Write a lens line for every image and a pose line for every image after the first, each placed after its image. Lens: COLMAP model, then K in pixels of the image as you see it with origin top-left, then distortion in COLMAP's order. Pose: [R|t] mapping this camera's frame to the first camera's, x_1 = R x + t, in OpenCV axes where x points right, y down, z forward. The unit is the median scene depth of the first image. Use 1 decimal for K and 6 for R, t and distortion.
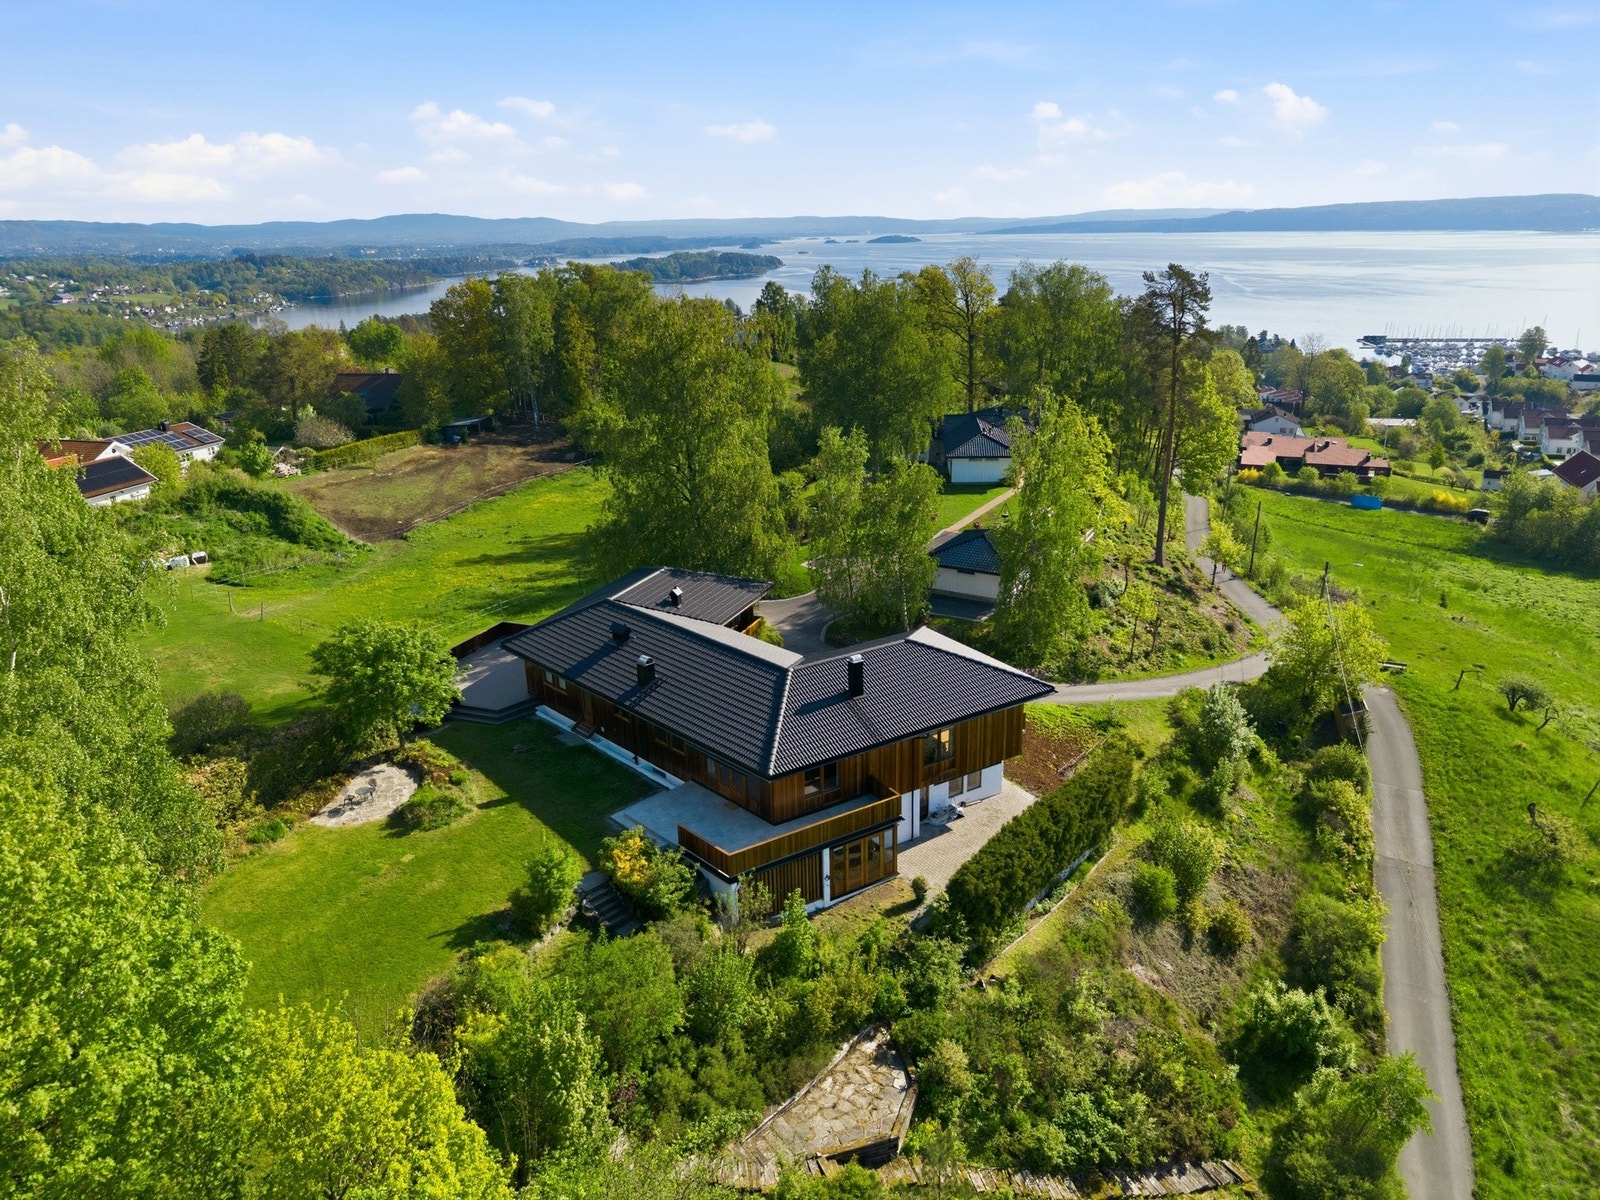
lens RADIAL K [[1062.6, 0, 805.0], [0, 1062.6, 602.5], [0, 0, 1]] dist [0.023050, -0.031018]
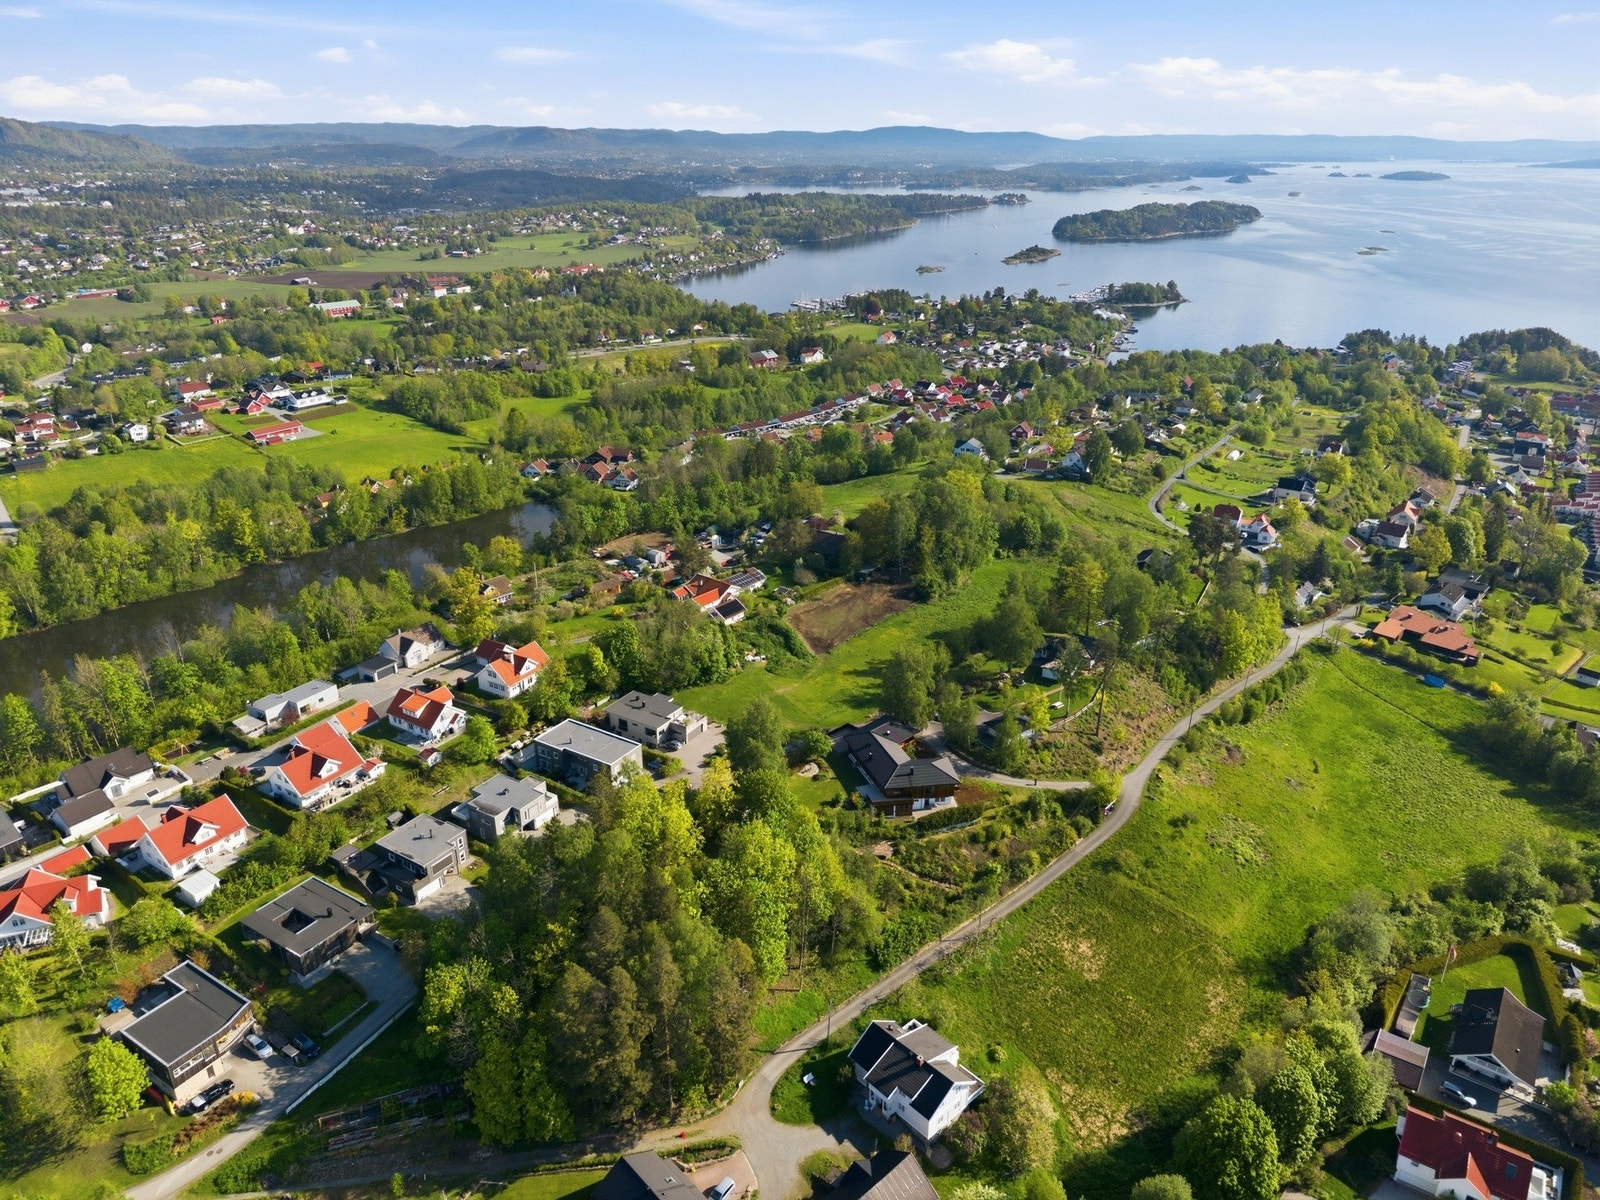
lens RADIAL K [[1062.6, 0, 805.0], [0, 1062.6, 602.5], [0, 0, 1]] dist [0.023050, -0.031018]
pose [[0.914762, 0.182713, -0.360315, 0.697562], [-0.156211, 0.982482, 0.101625, -0.630091], [0.372572, -0.036678, 0.927278, -2.058677]]
